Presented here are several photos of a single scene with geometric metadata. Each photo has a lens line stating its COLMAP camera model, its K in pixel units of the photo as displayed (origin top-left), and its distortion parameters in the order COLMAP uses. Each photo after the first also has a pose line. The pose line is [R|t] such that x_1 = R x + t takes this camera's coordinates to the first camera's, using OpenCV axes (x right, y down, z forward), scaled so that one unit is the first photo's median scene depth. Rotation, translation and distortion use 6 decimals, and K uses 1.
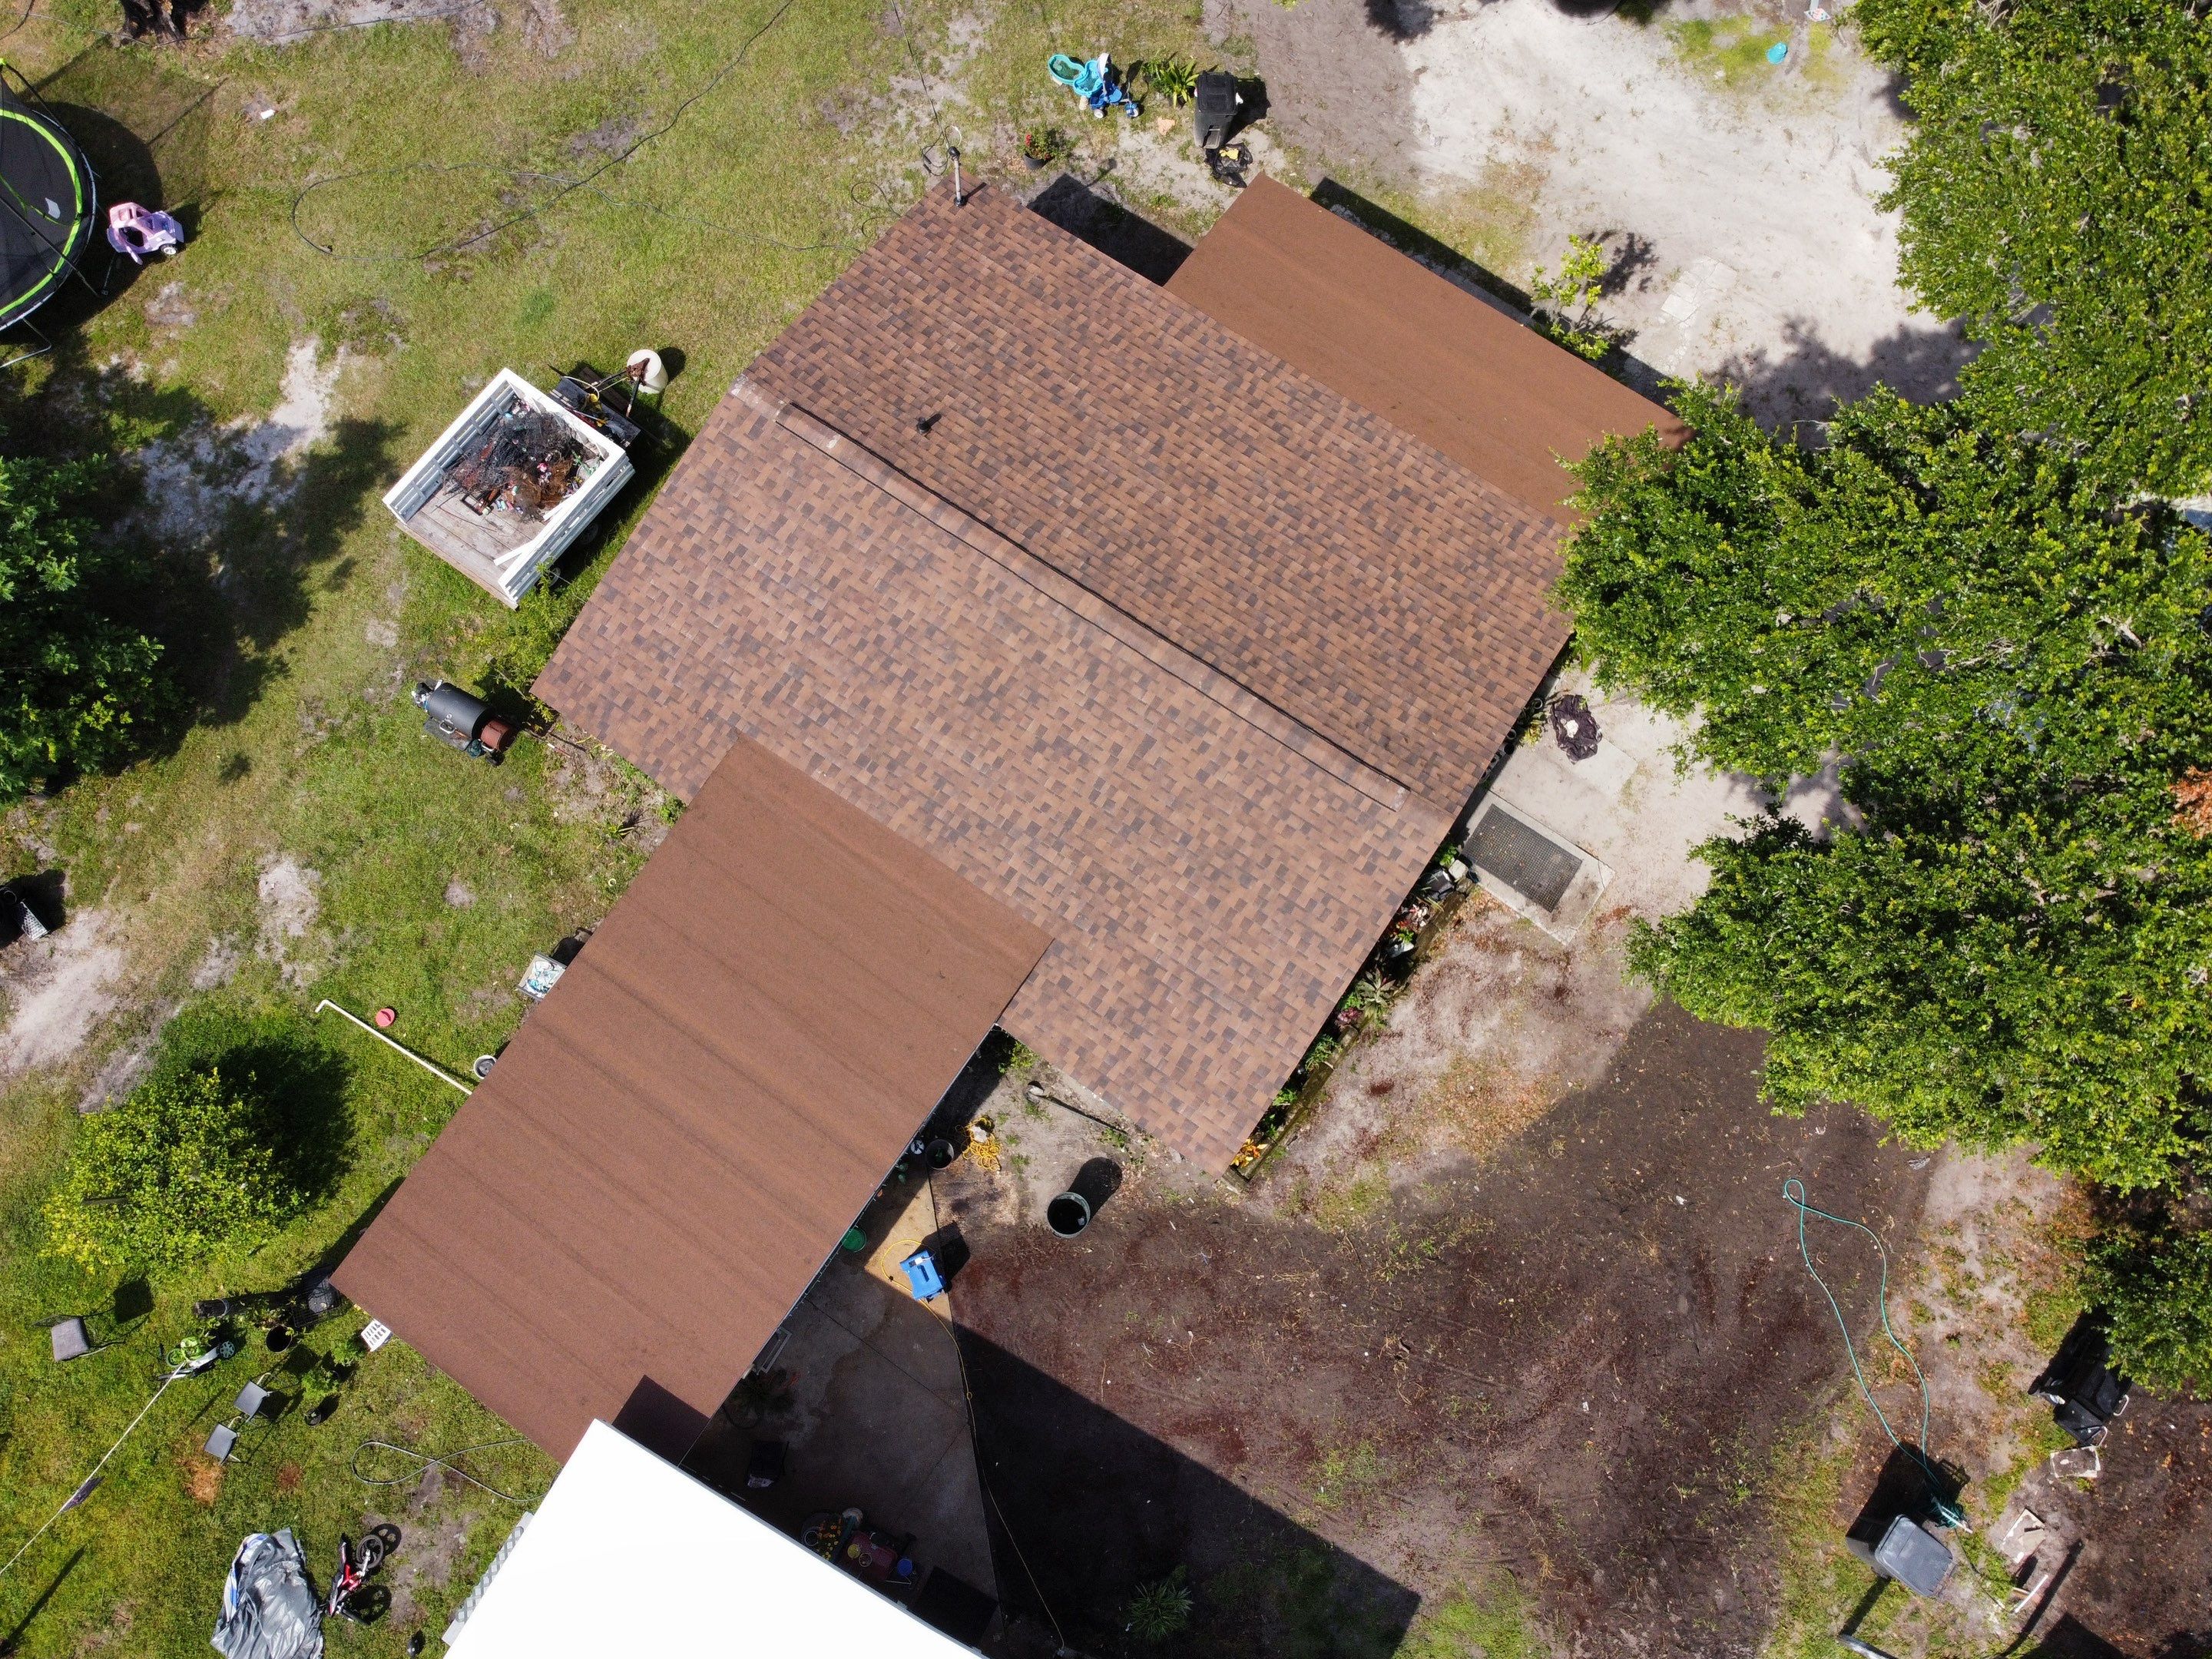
lens RADIAL K [[1673.4, 0, 1088.9], [0, 1673.4, 808.0], [0, 0, 1]] dist [0.023386, -0.036052]
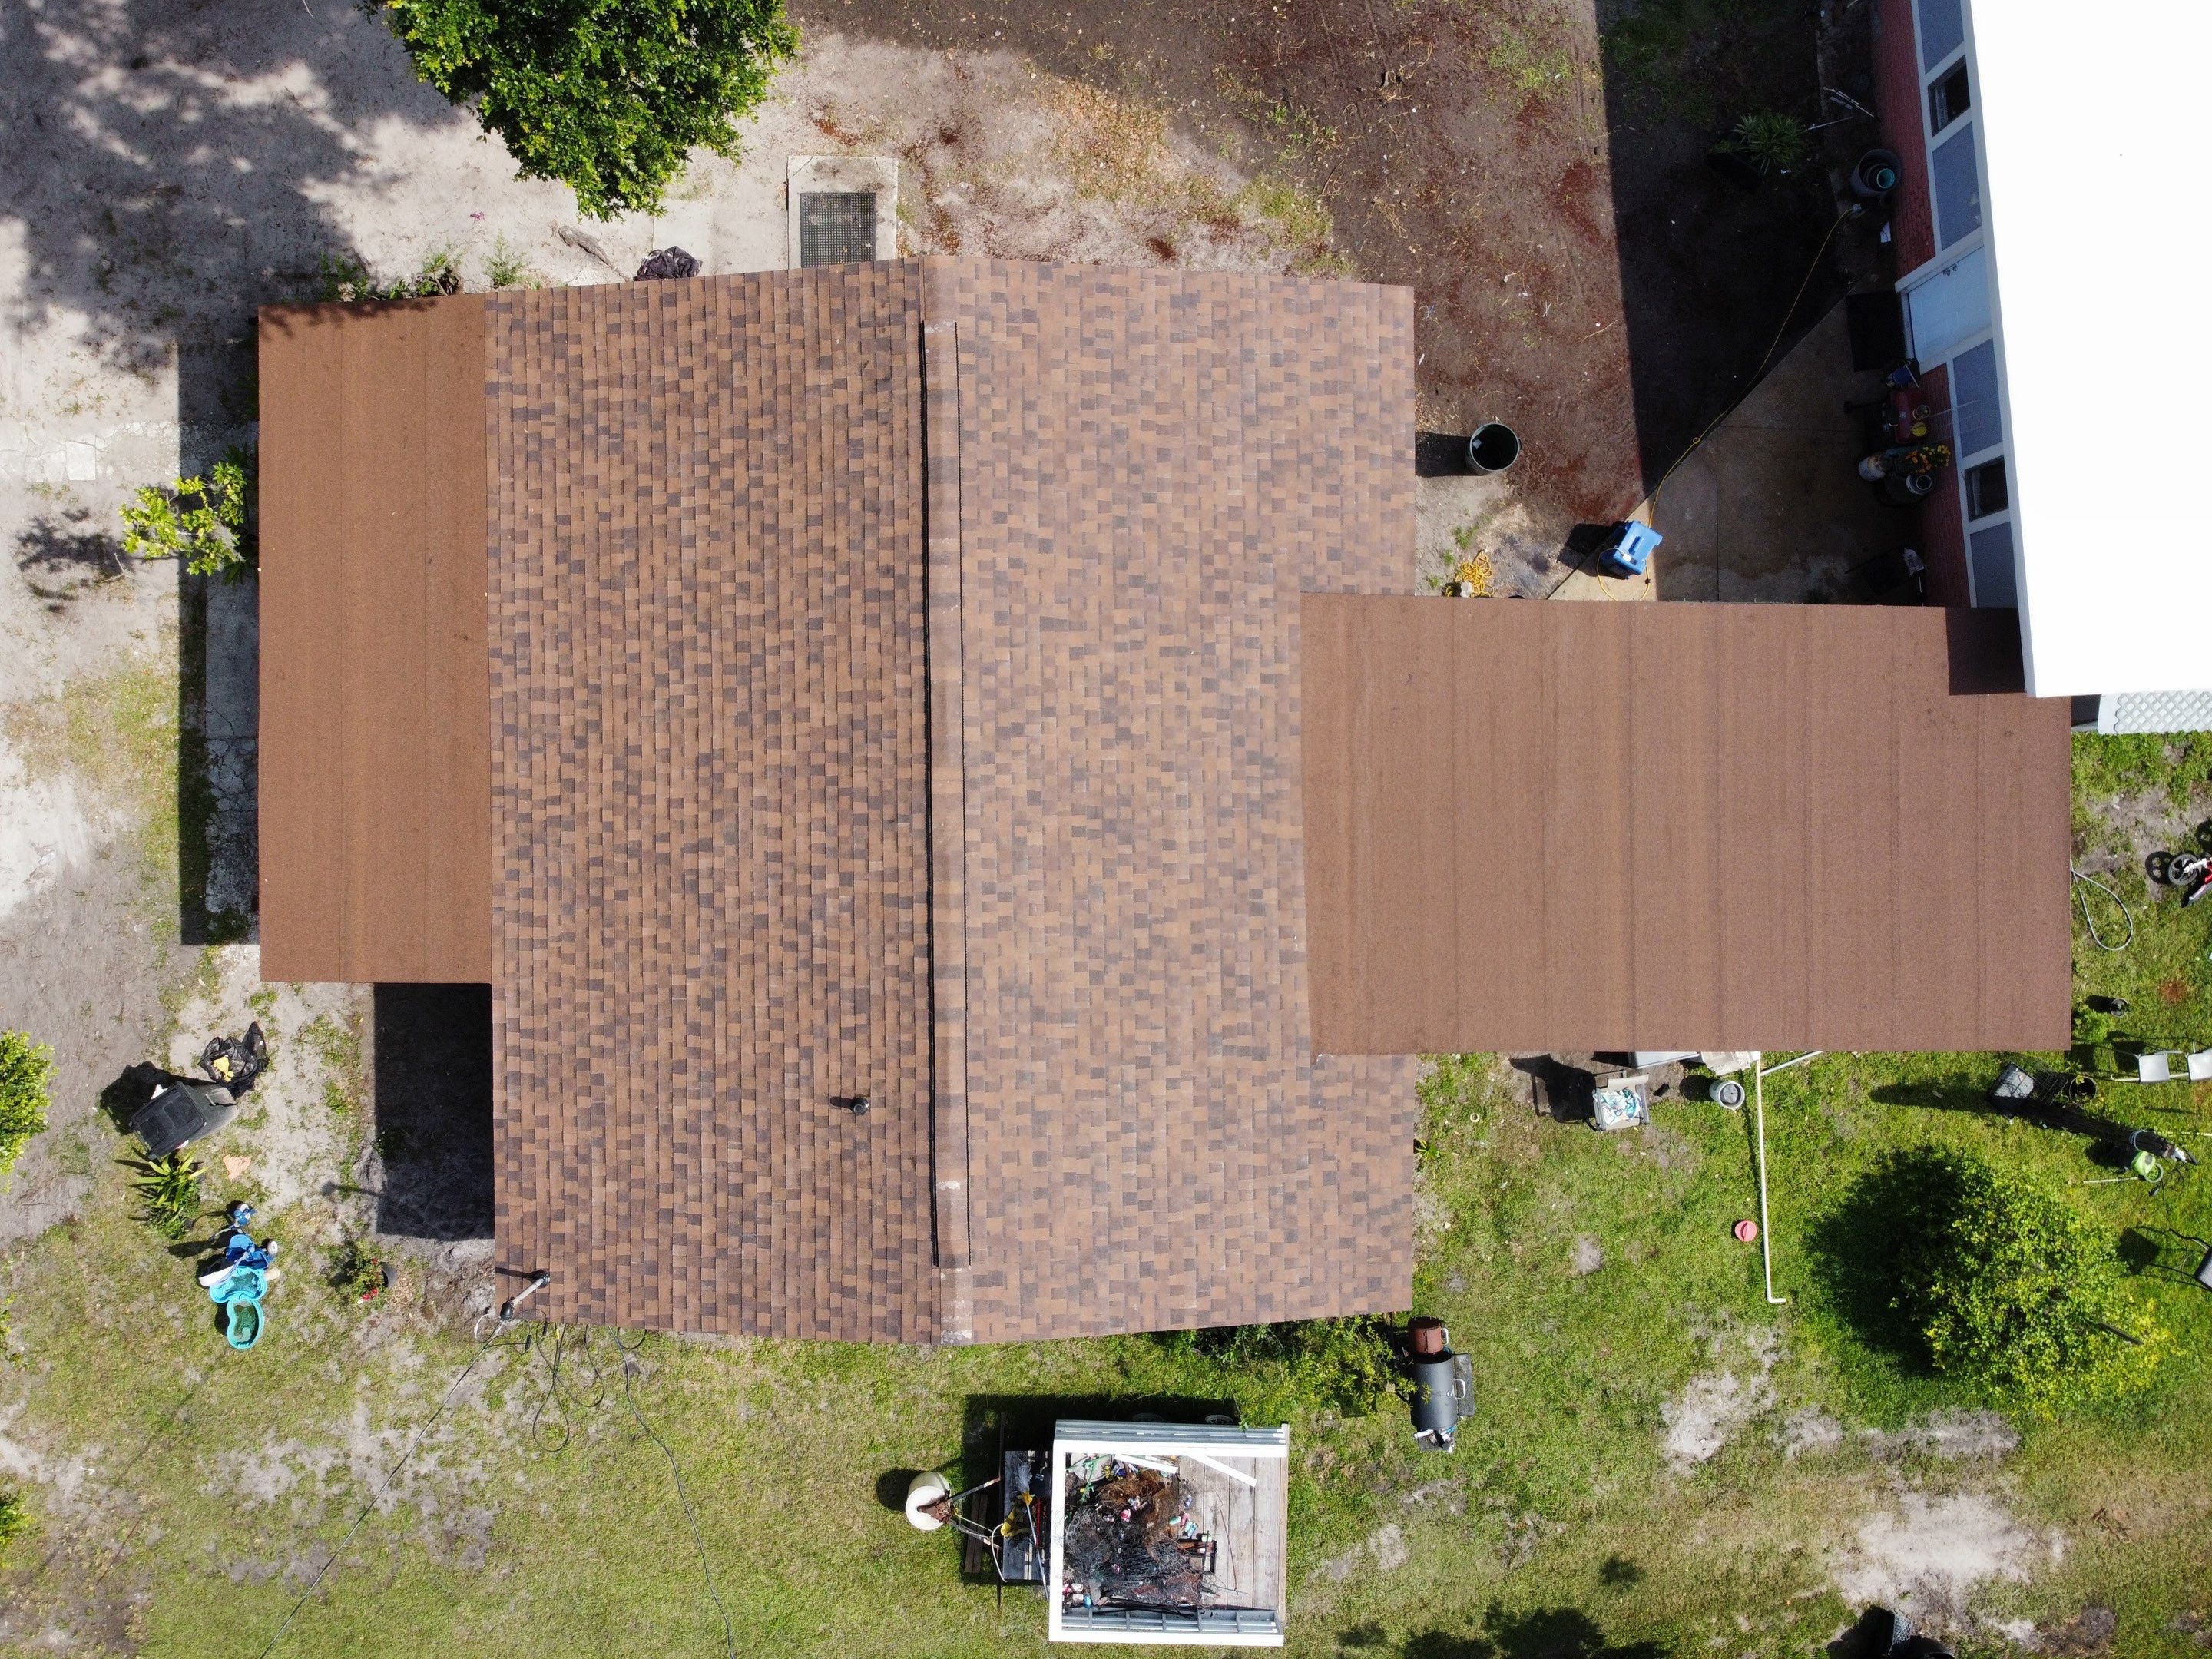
lens RADIAL K [[1673.4, 0, 1076.7], [0, 1673.4, 806.8], [0, 0, 1]] dist [0.023386, -0.036052]
pose [[-0.567646, -0.823241, -0.007244, -0.035372], [0.791352, -0.548042, 0.270945, -0.270178], [-0.227023, 0.148068, 0.962567, 0.210588]]
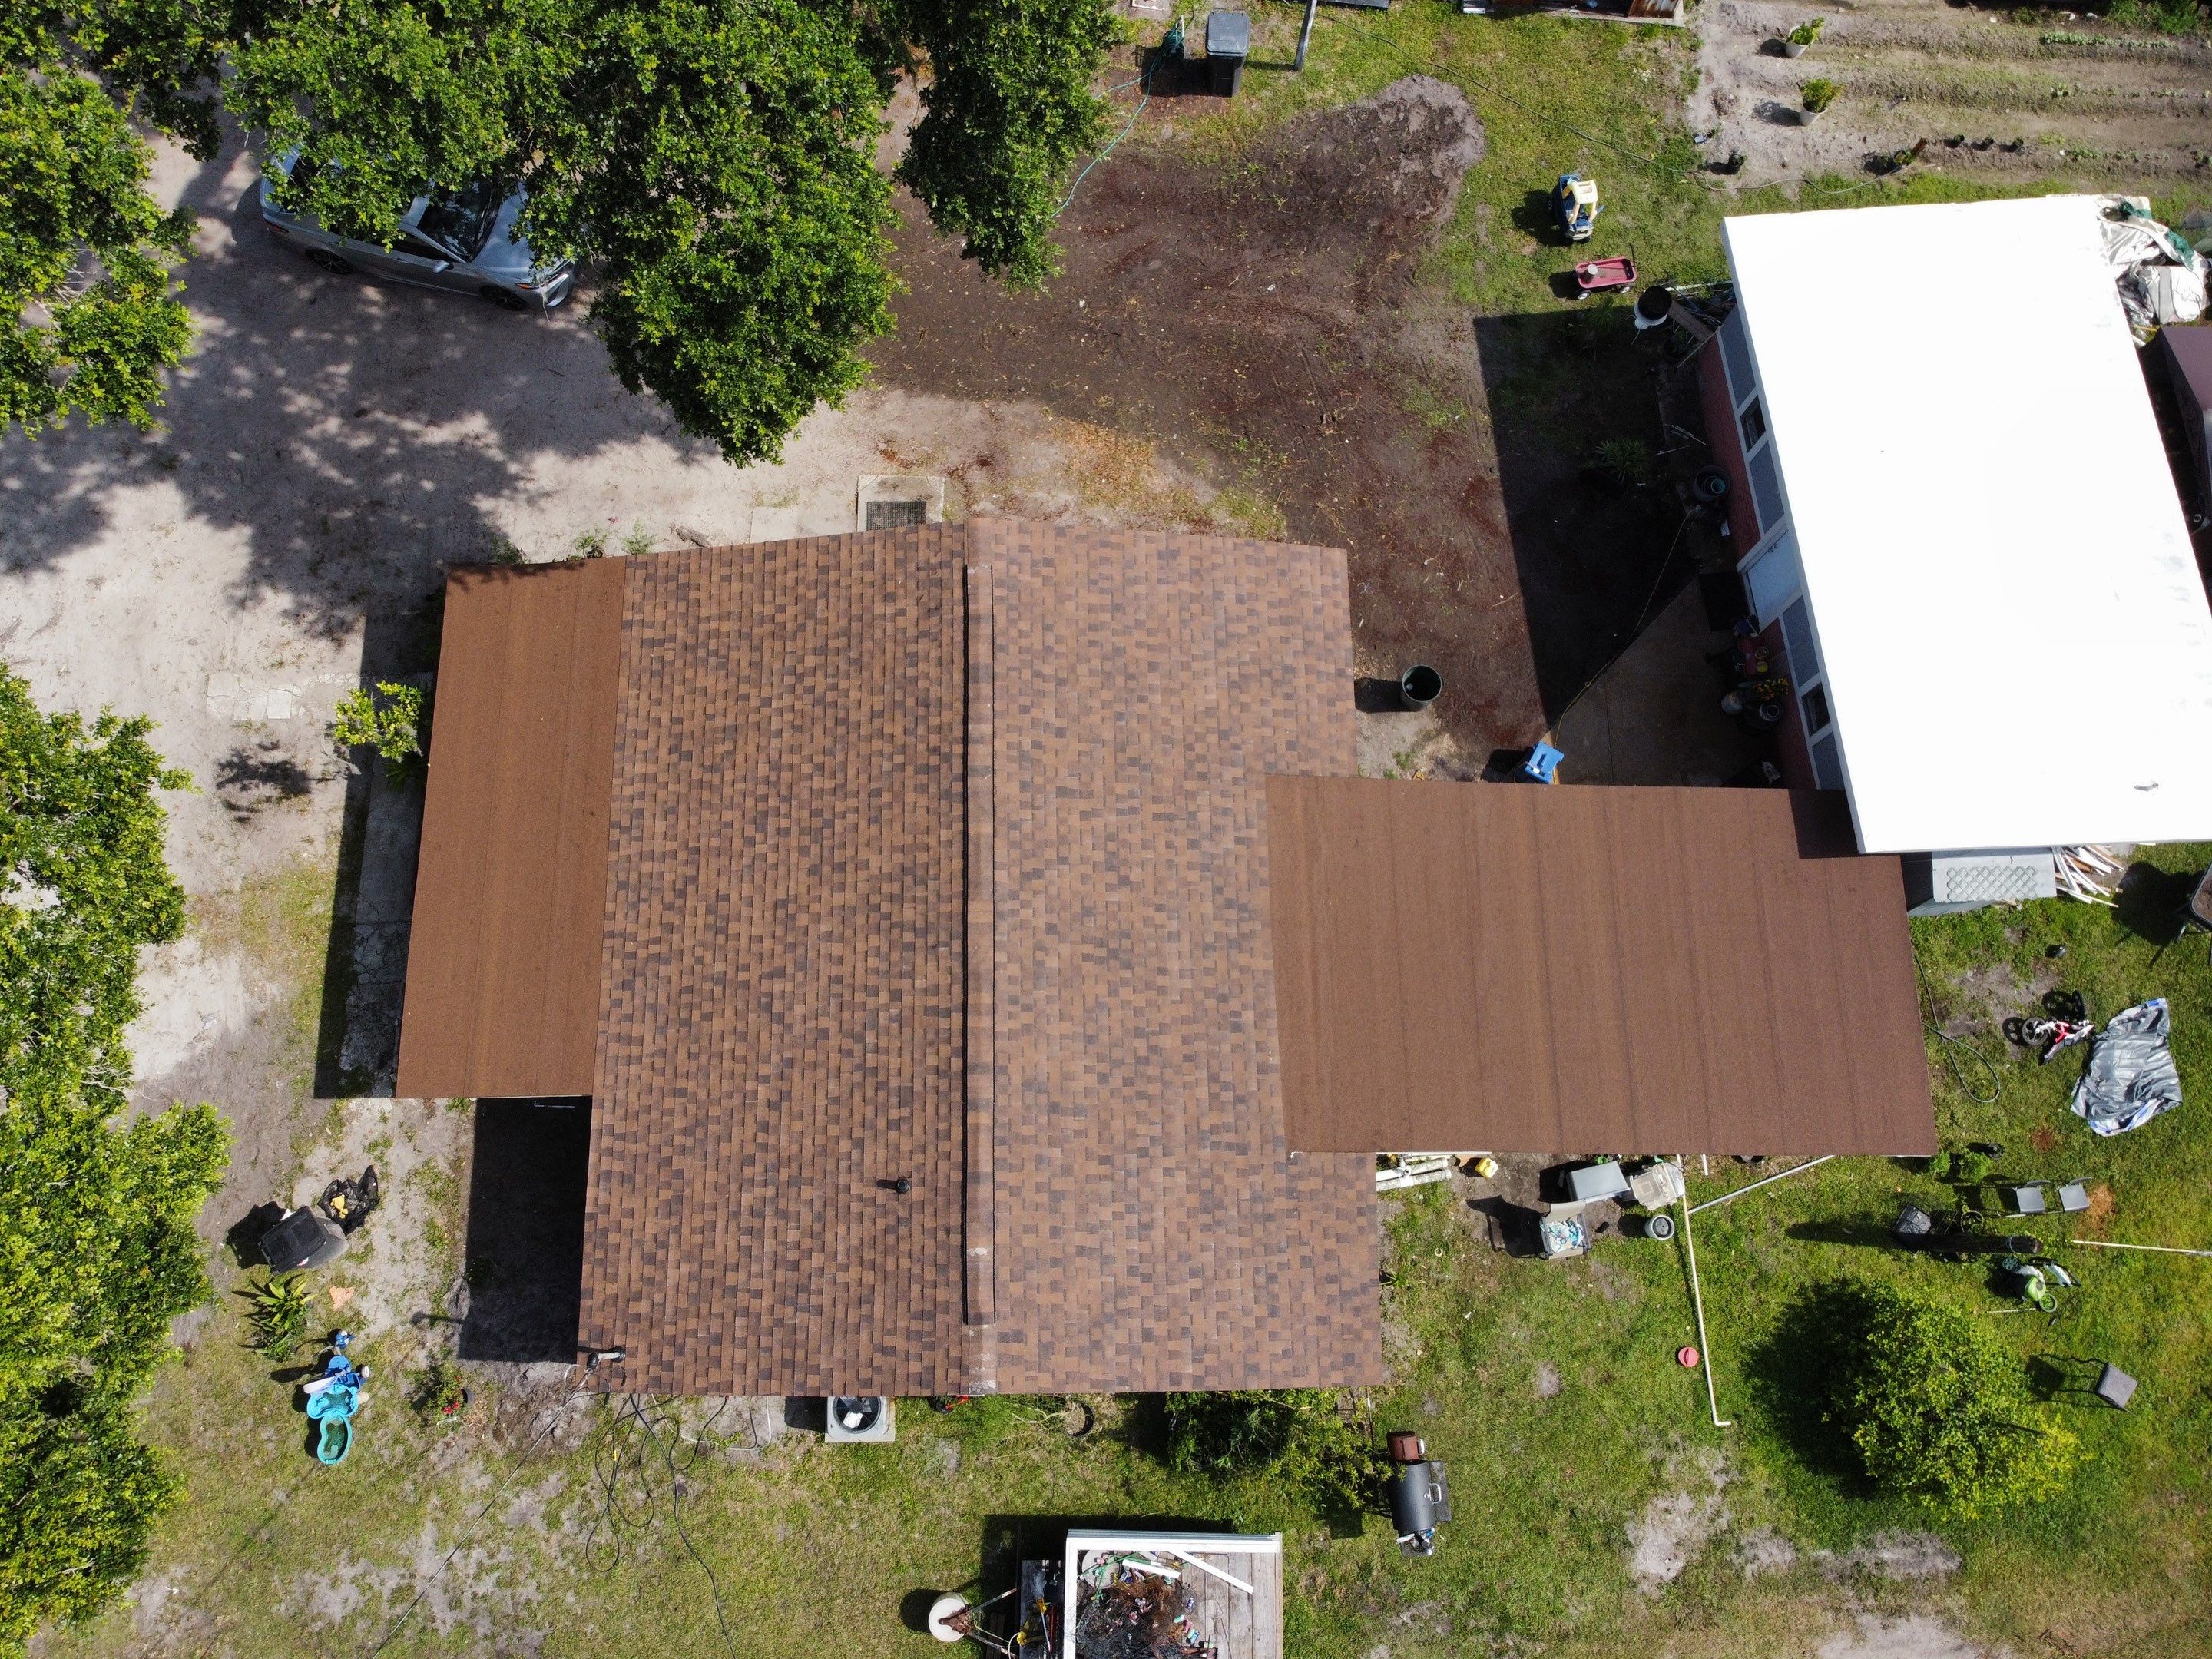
lens RADIAL K [[1673.4, 0, 1075.1], [0, 1673.4, 804.6], [0, 0, 1]] dist [0.023386, -0.036052]
pose [[-0.568540, -0.796440, 0.206023, -0.166801], [0.792010, -0.462200, 0.398863, -0.401645], [-0.222446, 0.389942, 0.893568, 0.089361]]
